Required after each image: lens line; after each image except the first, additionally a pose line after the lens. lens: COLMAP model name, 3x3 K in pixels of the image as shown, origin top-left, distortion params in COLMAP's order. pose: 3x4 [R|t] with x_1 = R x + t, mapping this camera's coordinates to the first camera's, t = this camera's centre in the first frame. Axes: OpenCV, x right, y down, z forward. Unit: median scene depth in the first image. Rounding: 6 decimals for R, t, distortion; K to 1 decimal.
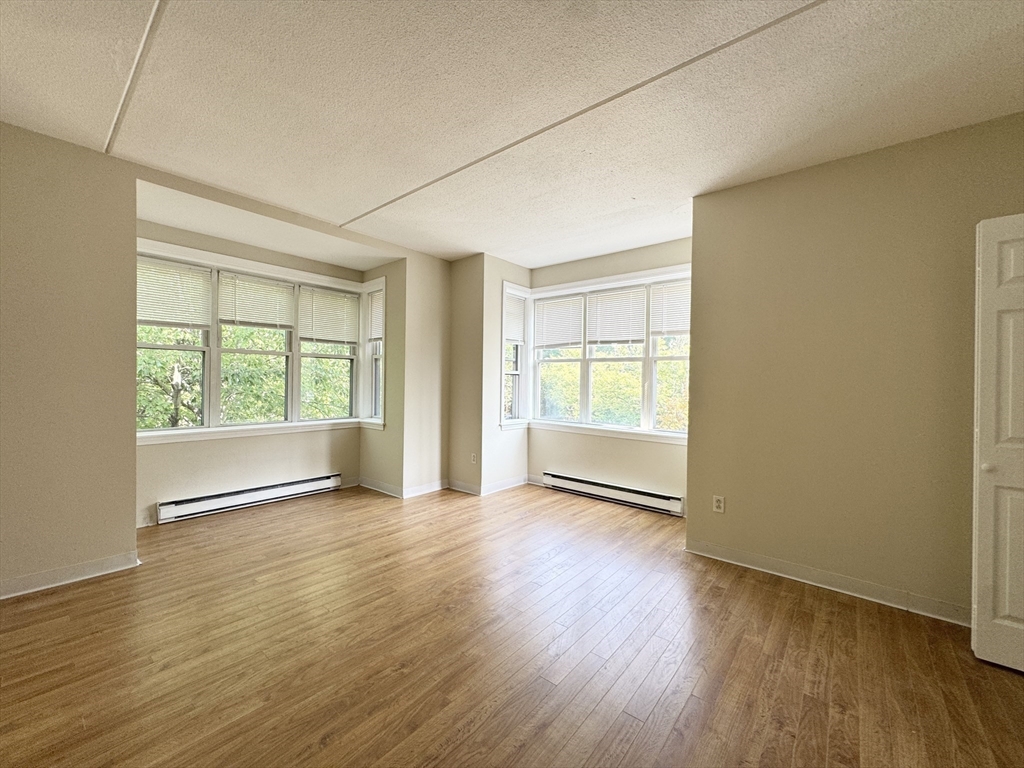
lens RADIAL K [[408.4, 0, 511.0], [0, 408.4, 382.1], [0, 0, 1]] dist [-0.001294, -0.000228]
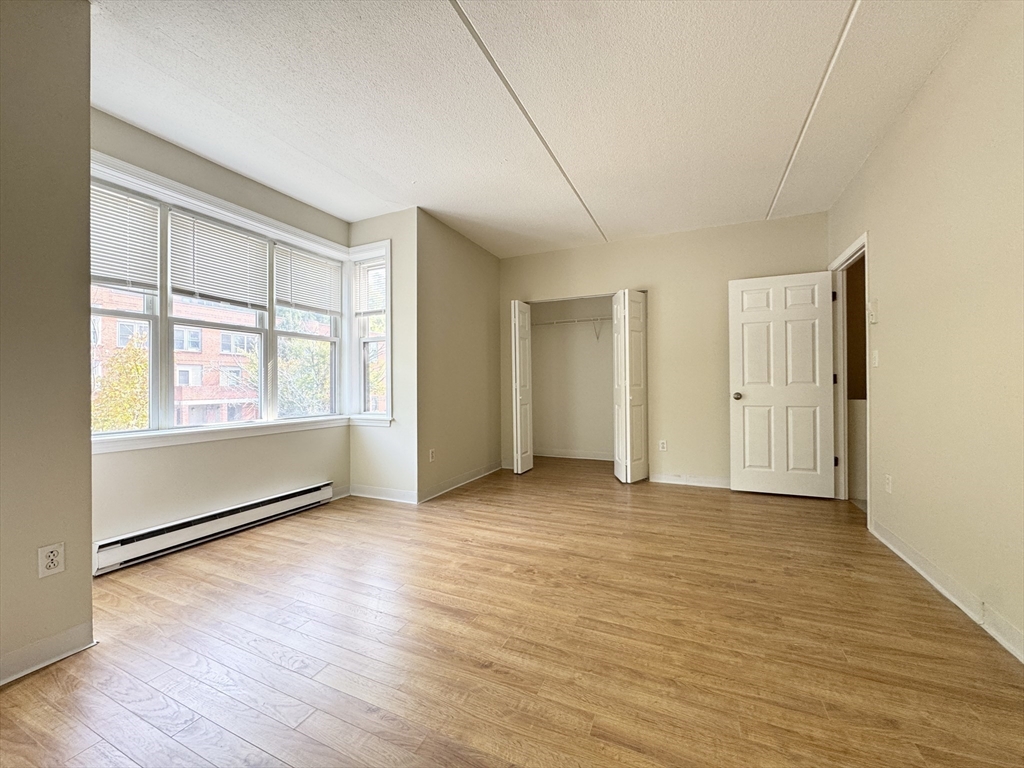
lens RADIAL K [[408.4, 0, 511.0], [0, 408.4, 382.1], [0, 0, 1]] dist [-0.001294, -0.000228]
pose [[-0.263818, -0.009110, 0.964530, -0.622101], [0.005949, 0.999921, 0.011072, 0.039312], [-0.964554, 0.008659, -0.263742, 0.837821]]
